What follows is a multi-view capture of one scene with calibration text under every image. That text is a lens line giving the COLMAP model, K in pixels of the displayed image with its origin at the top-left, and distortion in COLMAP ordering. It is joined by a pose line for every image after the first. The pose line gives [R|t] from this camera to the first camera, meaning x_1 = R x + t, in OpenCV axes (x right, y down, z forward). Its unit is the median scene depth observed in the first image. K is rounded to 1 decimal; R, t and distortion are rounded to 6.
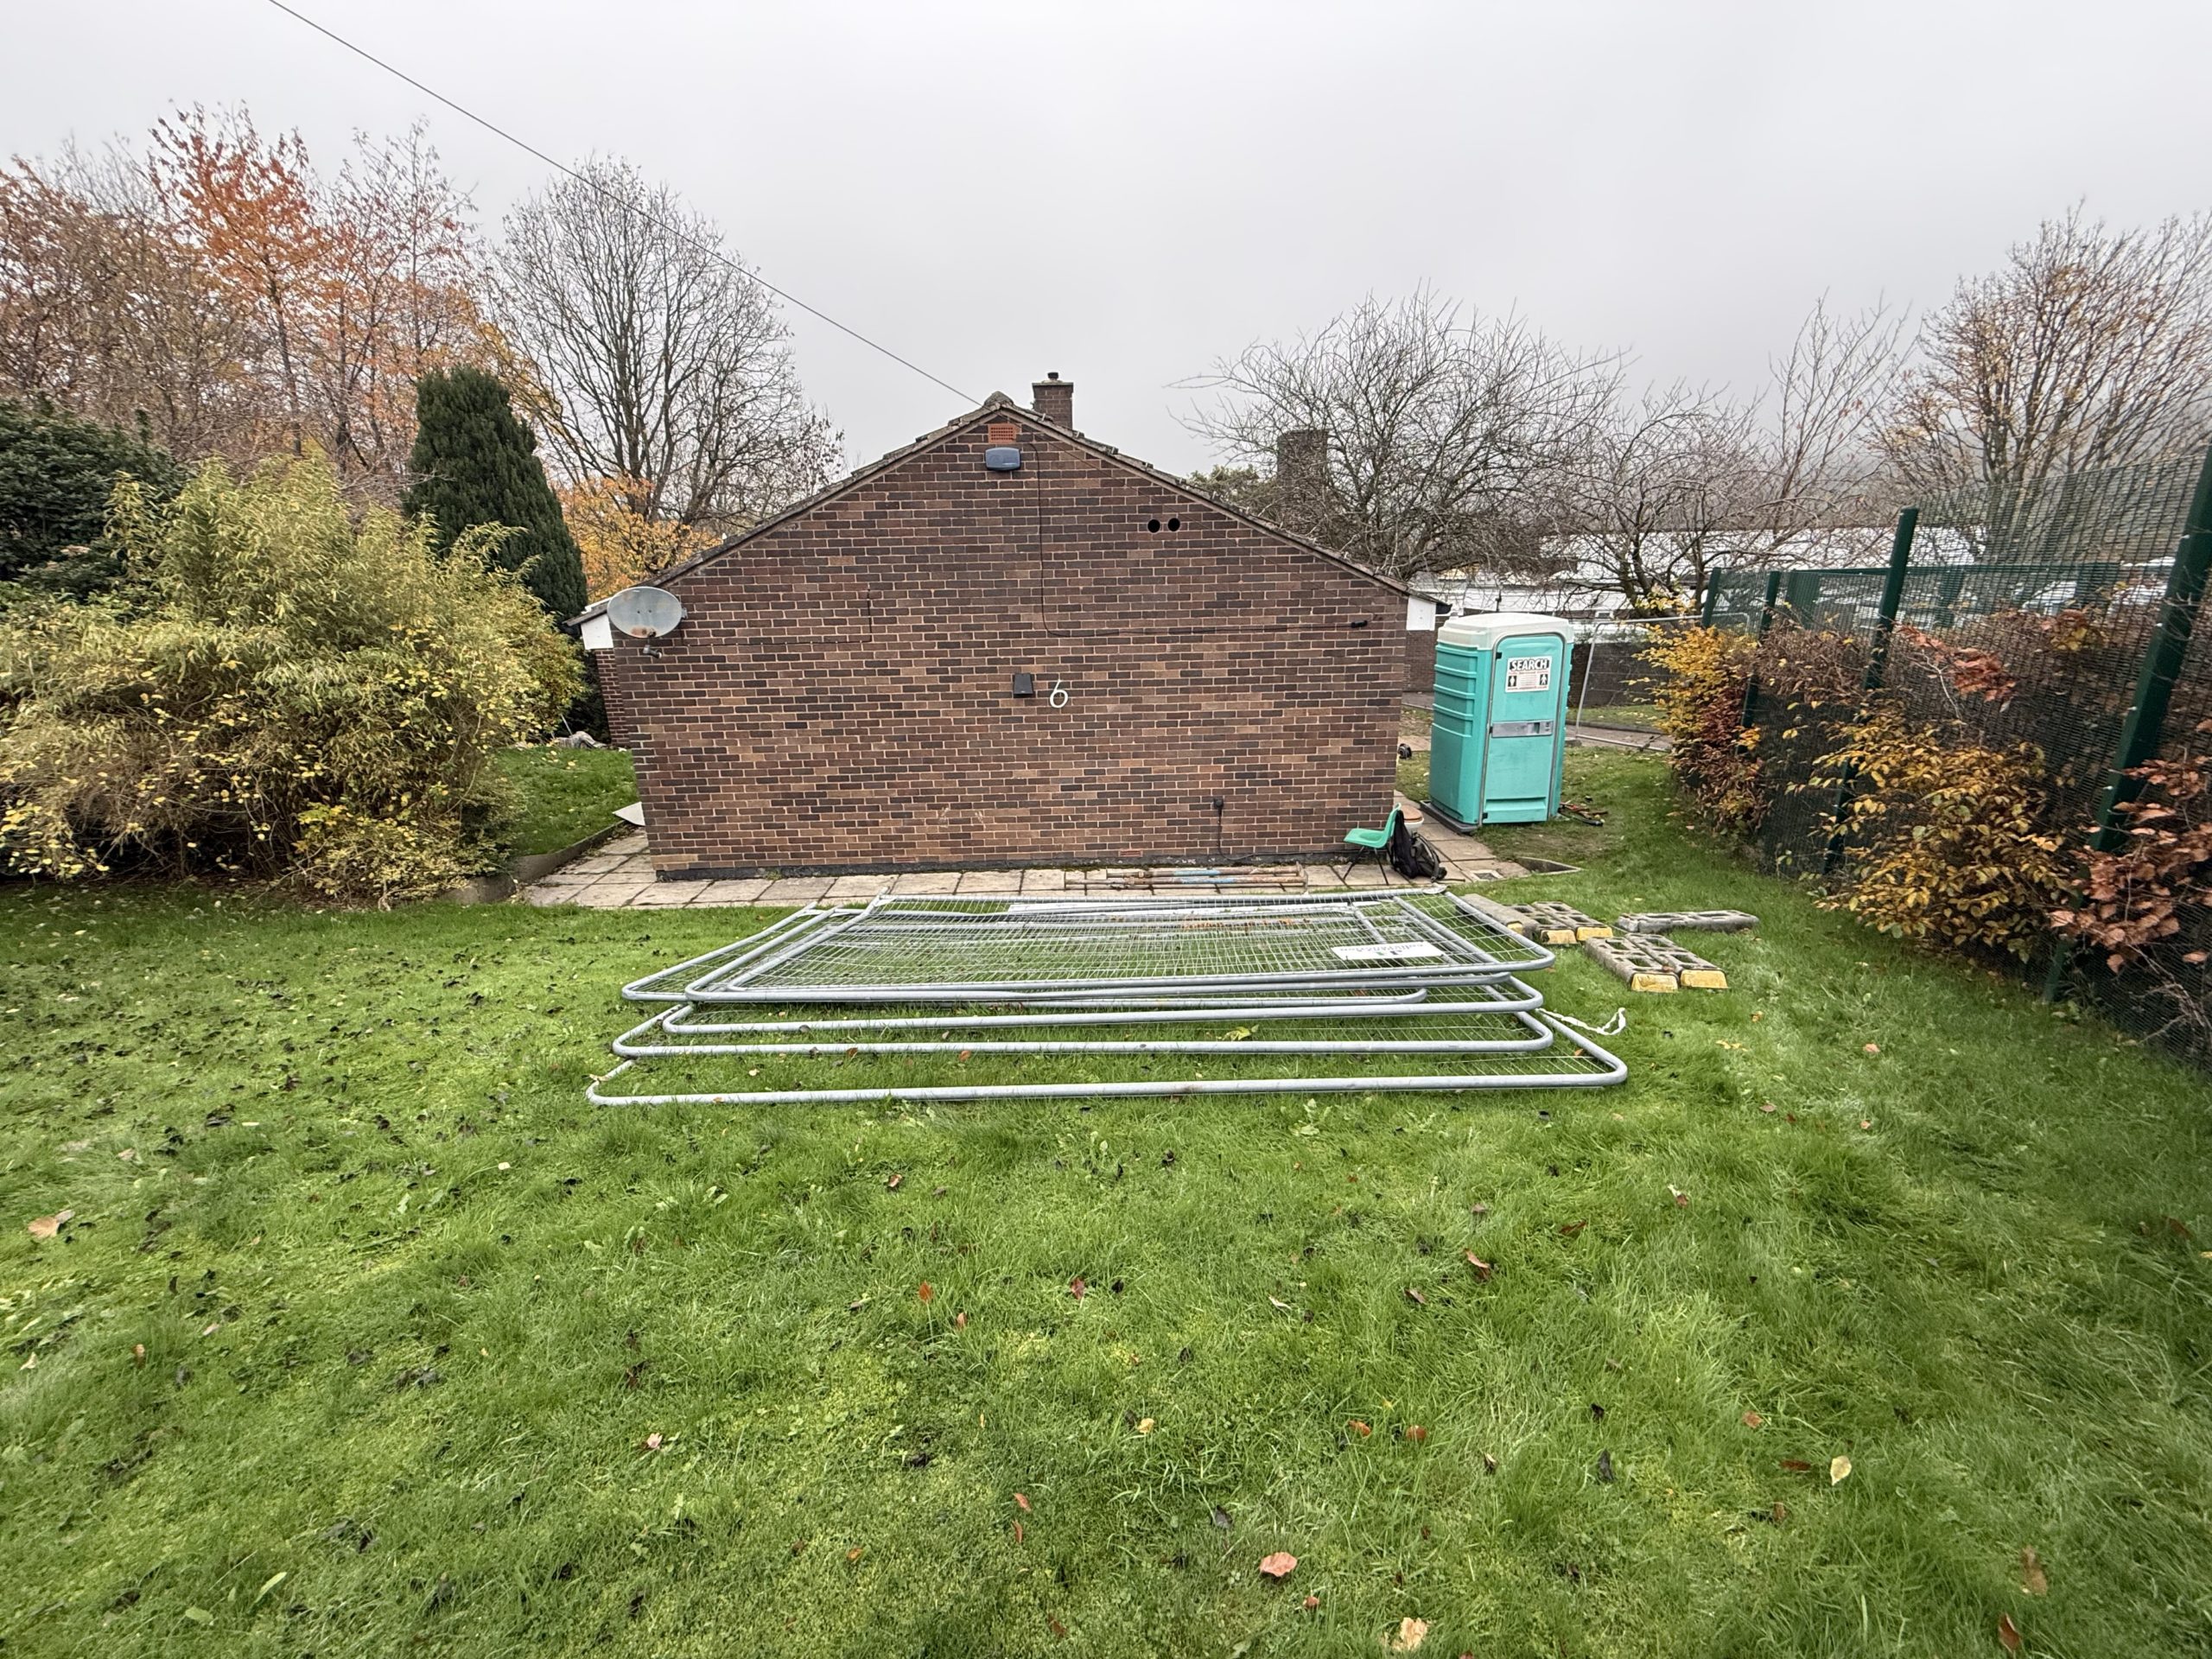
lens RADIAL K [[873.9, 0, 1100.6], [0, 873.9, 825.3], [0, 0, 1]] dist [-0.001393, -0.000298]
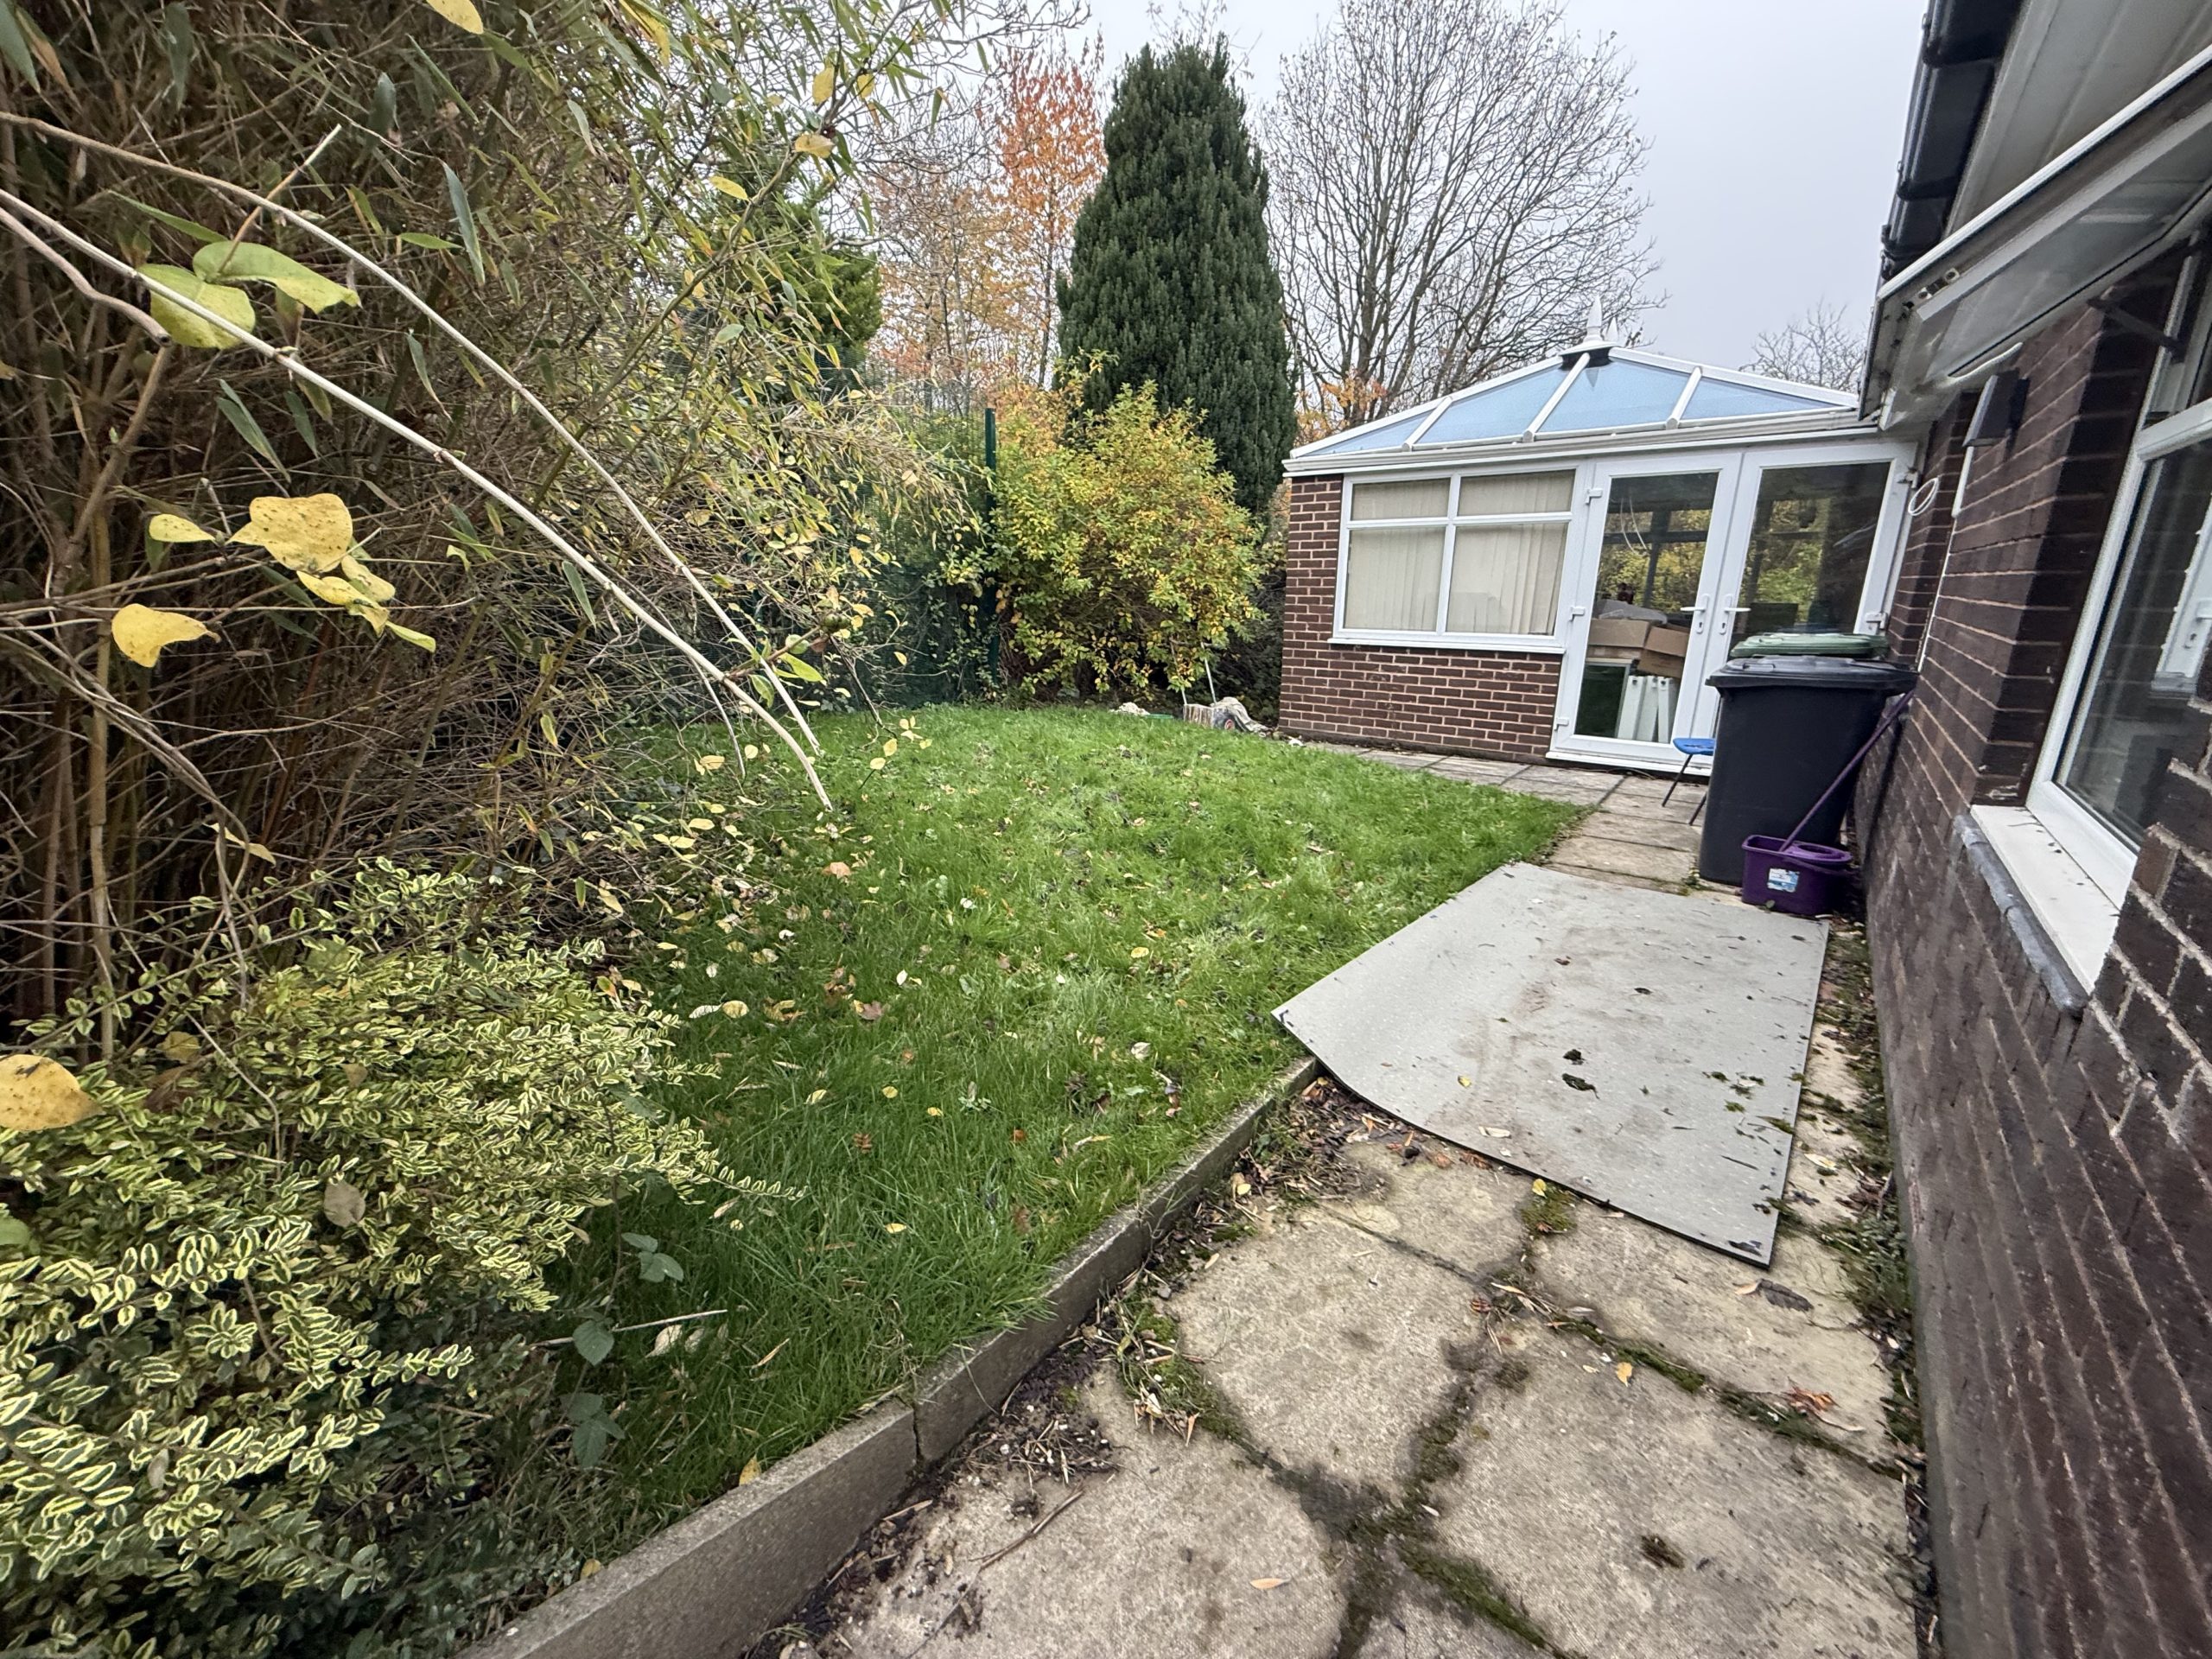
lens RADIAL K [[873.9, 0, 1112.3], [0, 873.9, 830.6], [0, 0, 1]] dist [-0.001393, -0.000298]
pose [[0.776547, 0.197047, -0.598455, -0.651588], [-0.196951, 0.978155, 0.066507, -0.101286], [0.598486, 0.066221, 0.798392, 1.103687]]
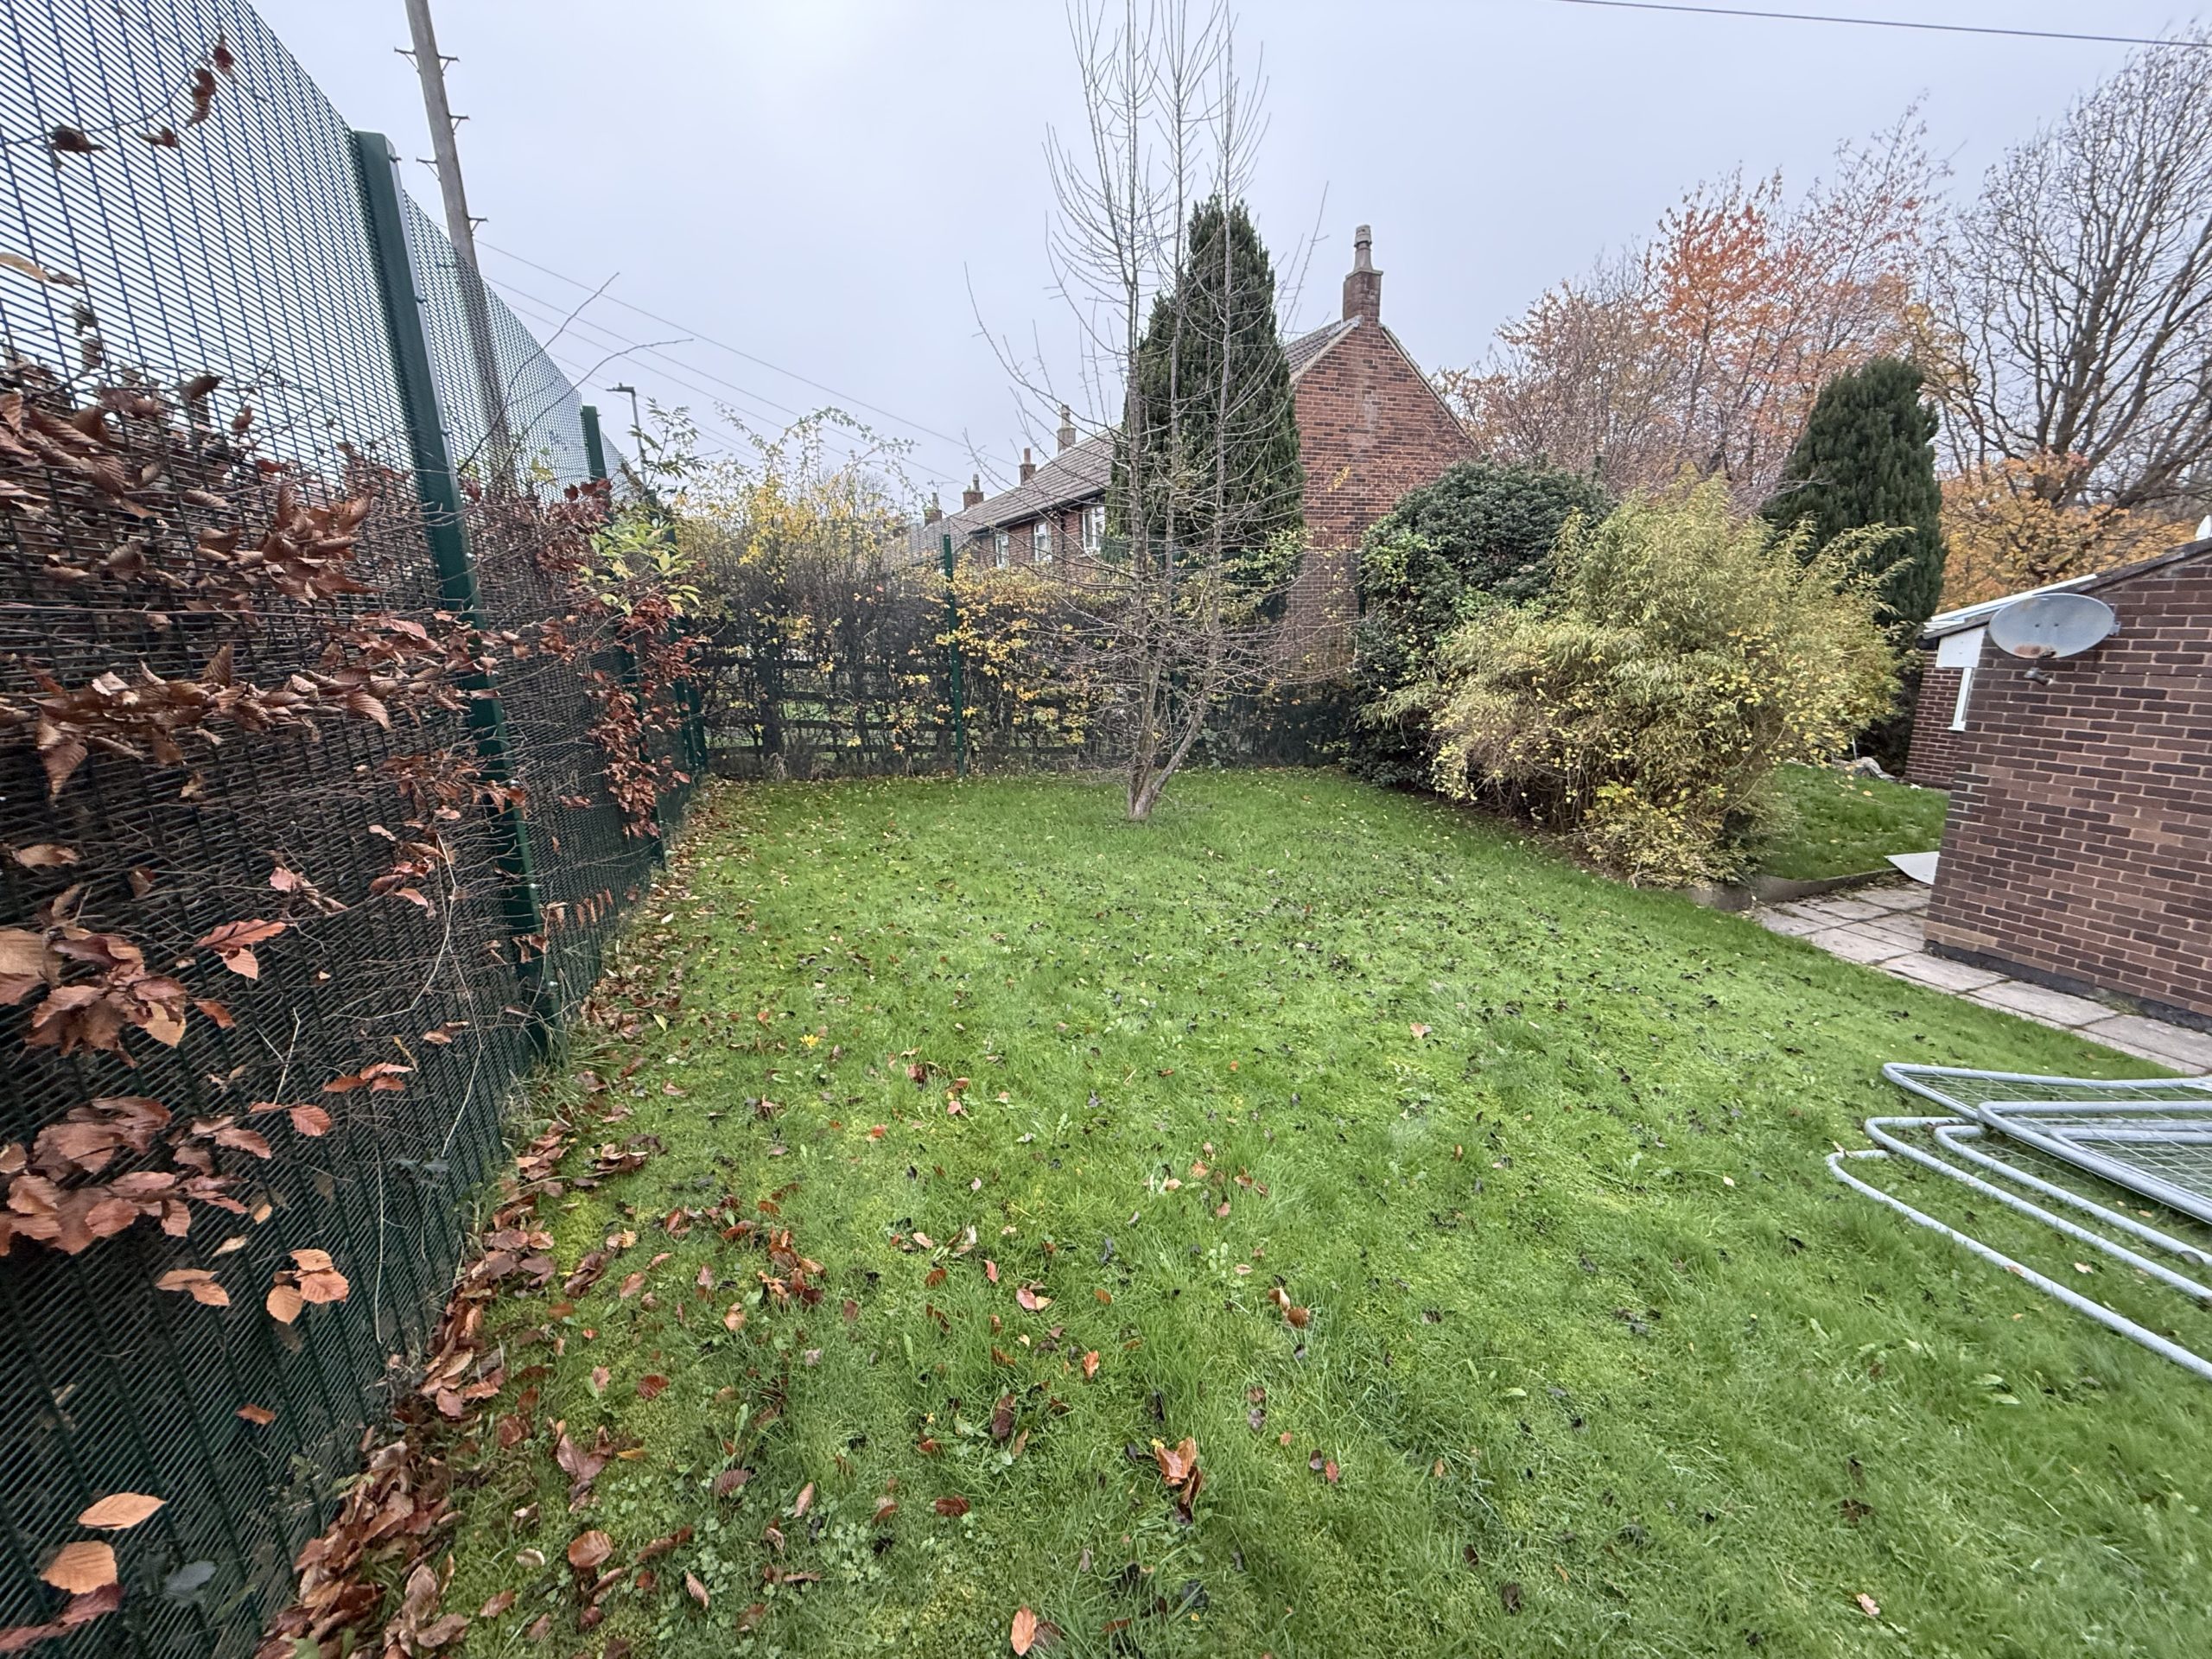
lens RADIAL K [[873.9, 0, 1106.3], [0, 873.9, 827.3], [0, 0, 1]] dist [-0.001393, -0.000298]
pose [[0.318145, 0.239609, -0.917263, -0.031812], [-0.244506, 0.955540, 0.164803, 0.005538], [0.915970, 0.171845, 0.362586, -0.023435]]
